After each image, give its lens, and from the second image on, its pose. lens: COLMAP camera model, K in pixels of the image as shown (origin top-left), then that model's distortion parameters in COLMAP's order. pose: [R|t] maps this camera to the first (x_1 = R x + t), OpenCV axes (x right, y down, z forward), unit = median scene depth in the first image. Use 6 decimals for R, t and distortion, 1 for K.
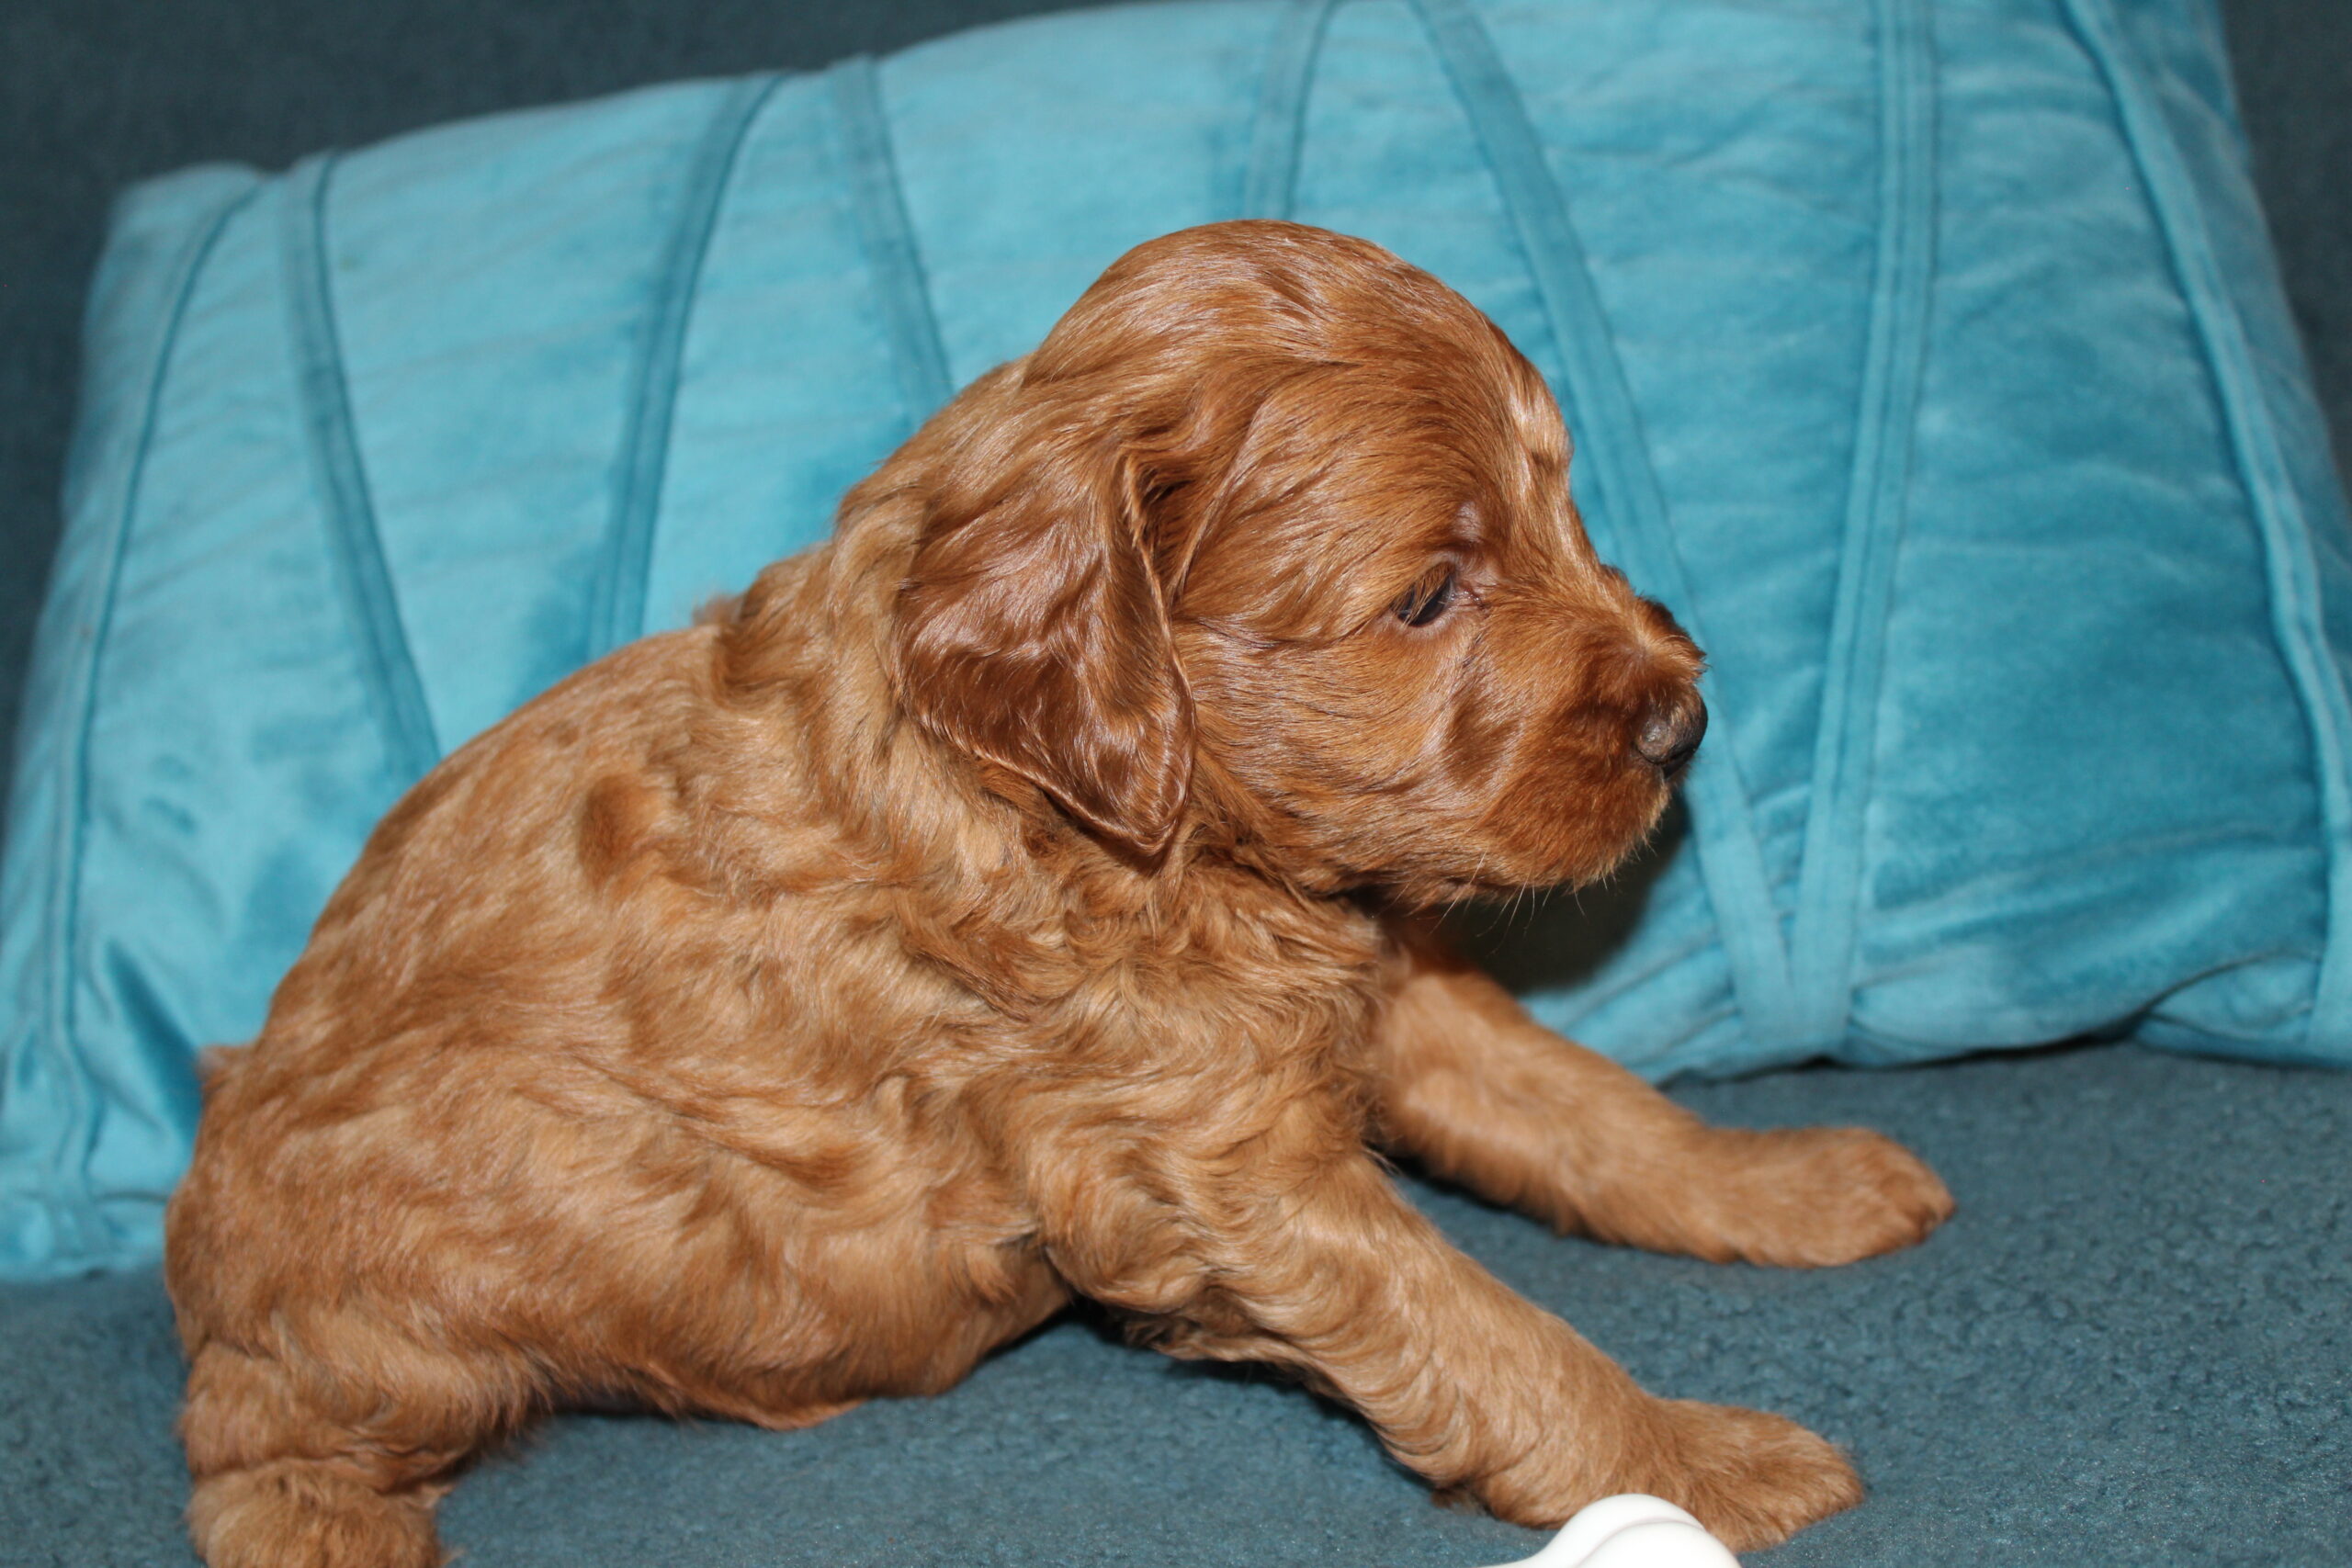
lens RADIAL K [[3305.6, 0, 1223.0], [0, 3305.6, 781.9], [0, 0, 1]] dist [-0.092865, 0.336841]
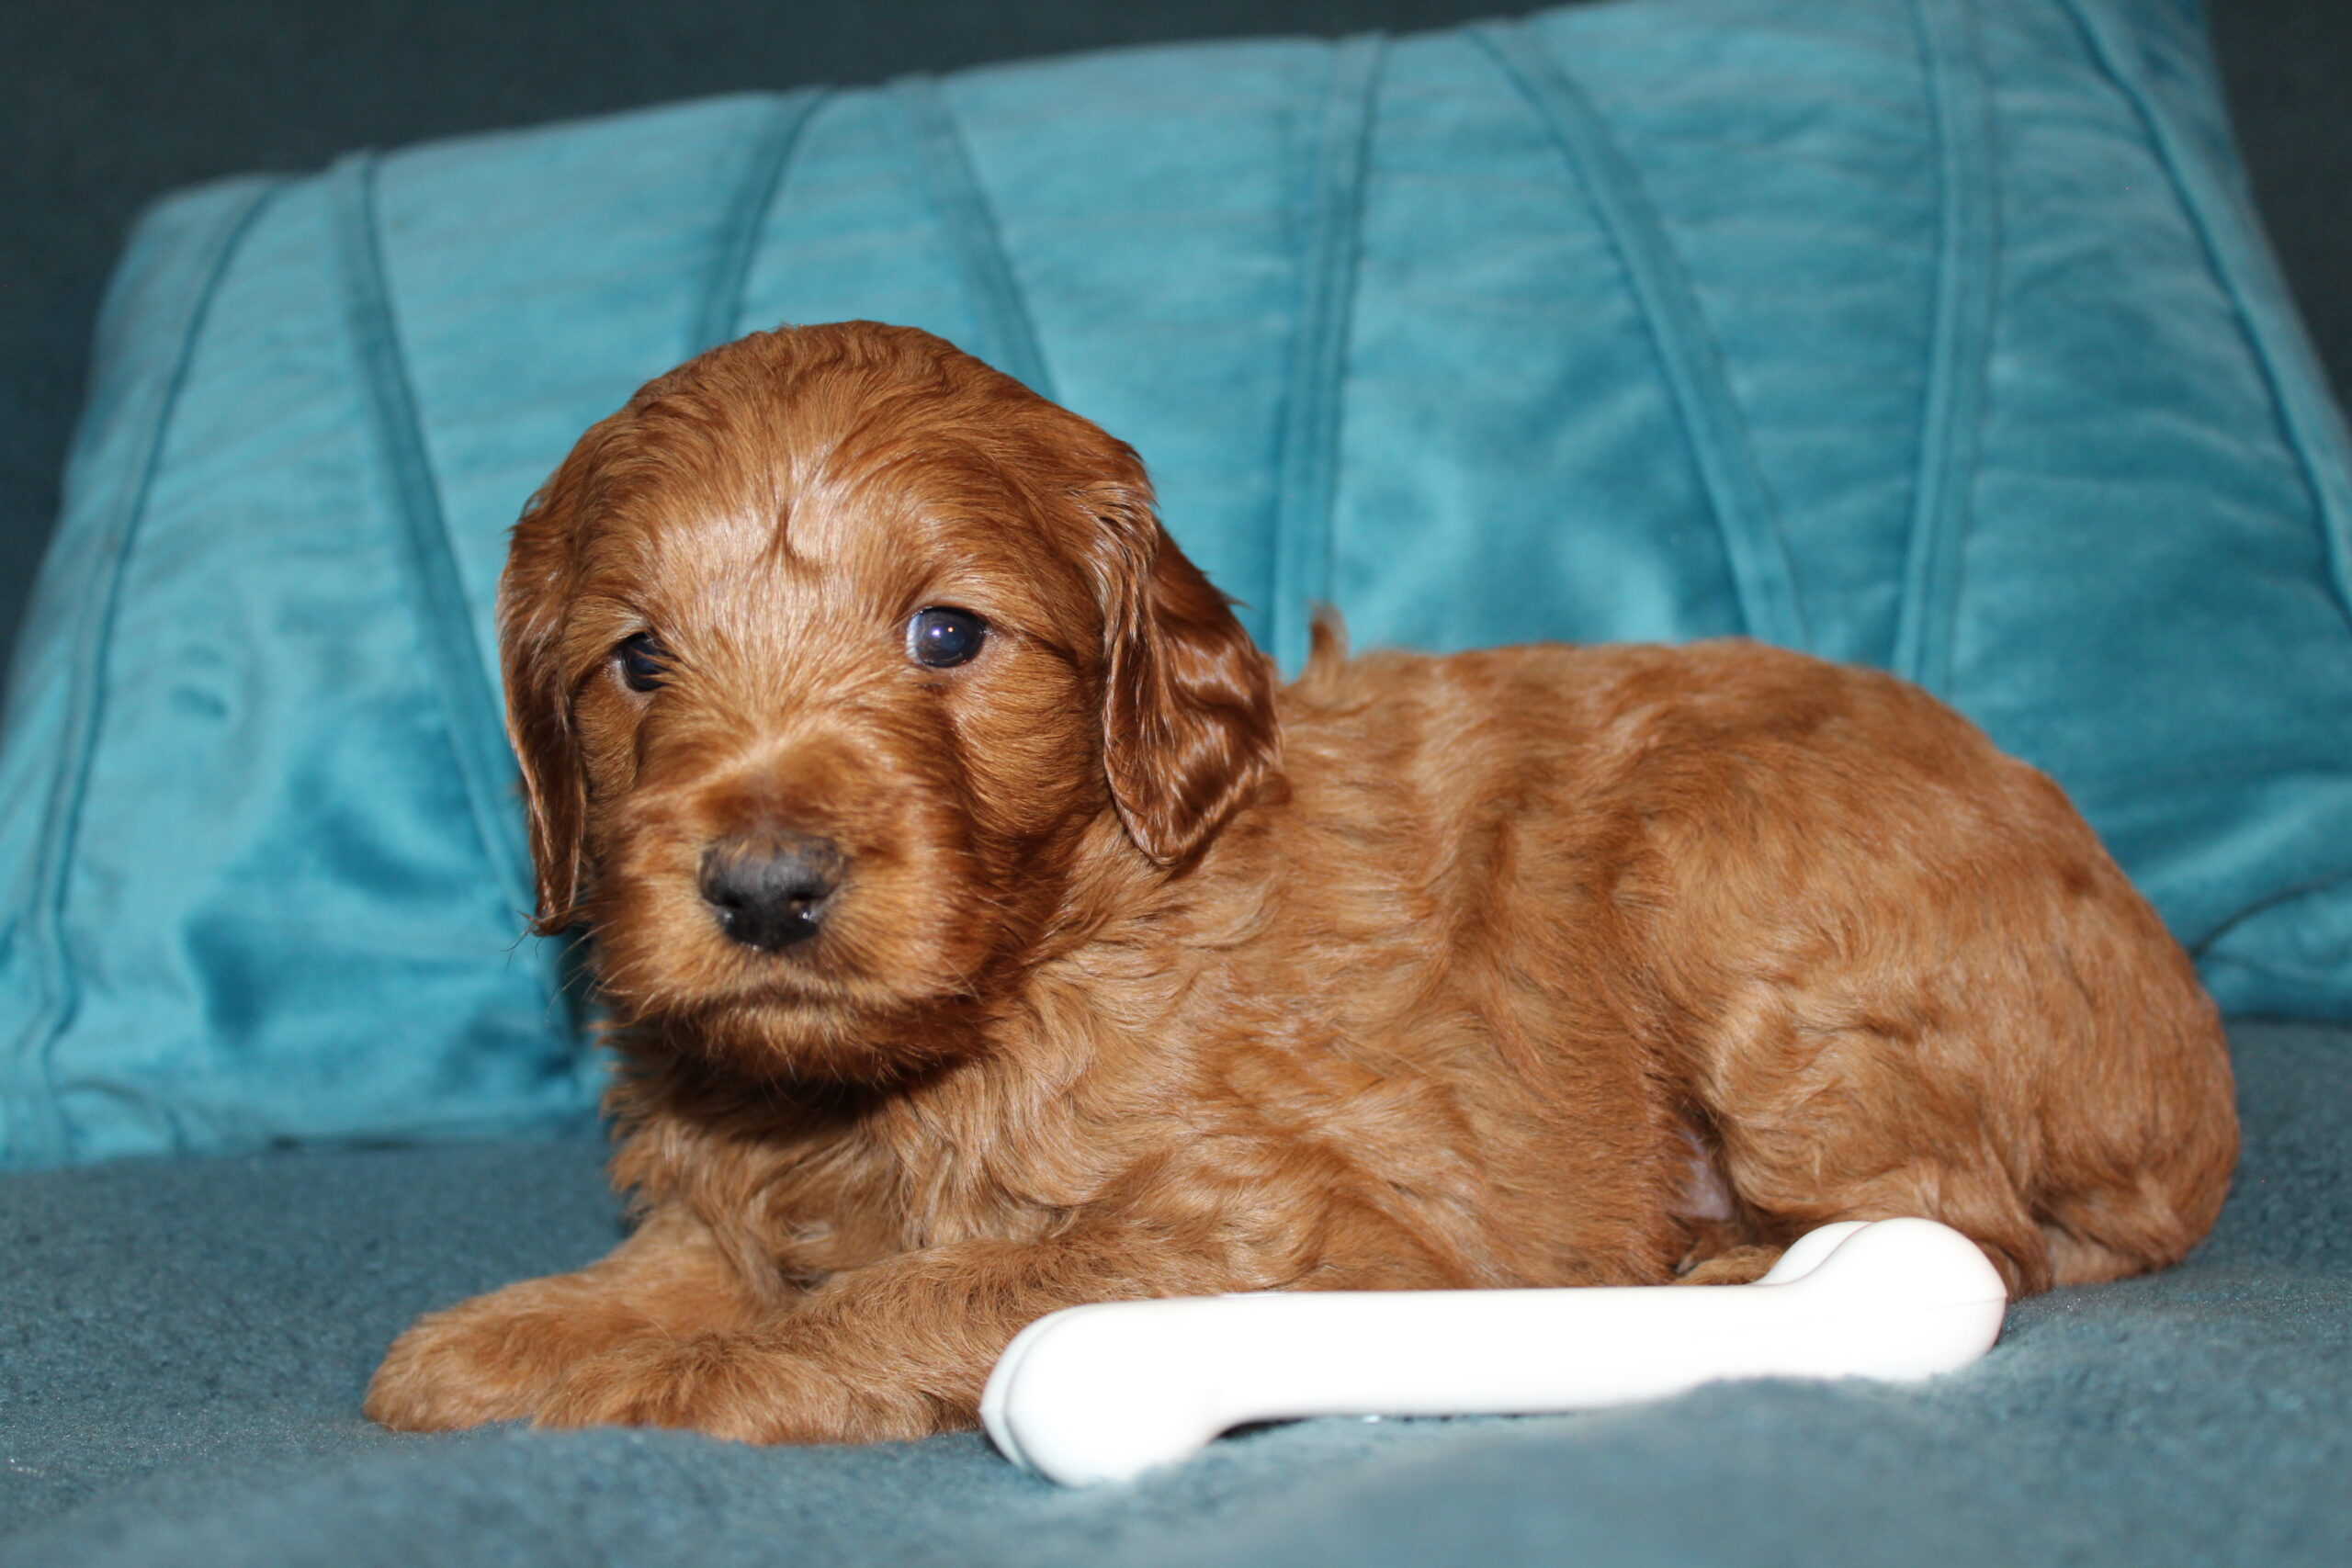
lens RADIAL K [[3305.6, 0, 1223.0], [0, 3305.6, 781.9], [0, 0, 1]] dist [-0.092865, 0.336841]
pose [[0.996736, 0.053541, 0.060414, -0.079593], [-0.042325, 0.983894, -0.173670, 0.202481], [-0.068739, 0.170546, 0.982949, 0.034400]]
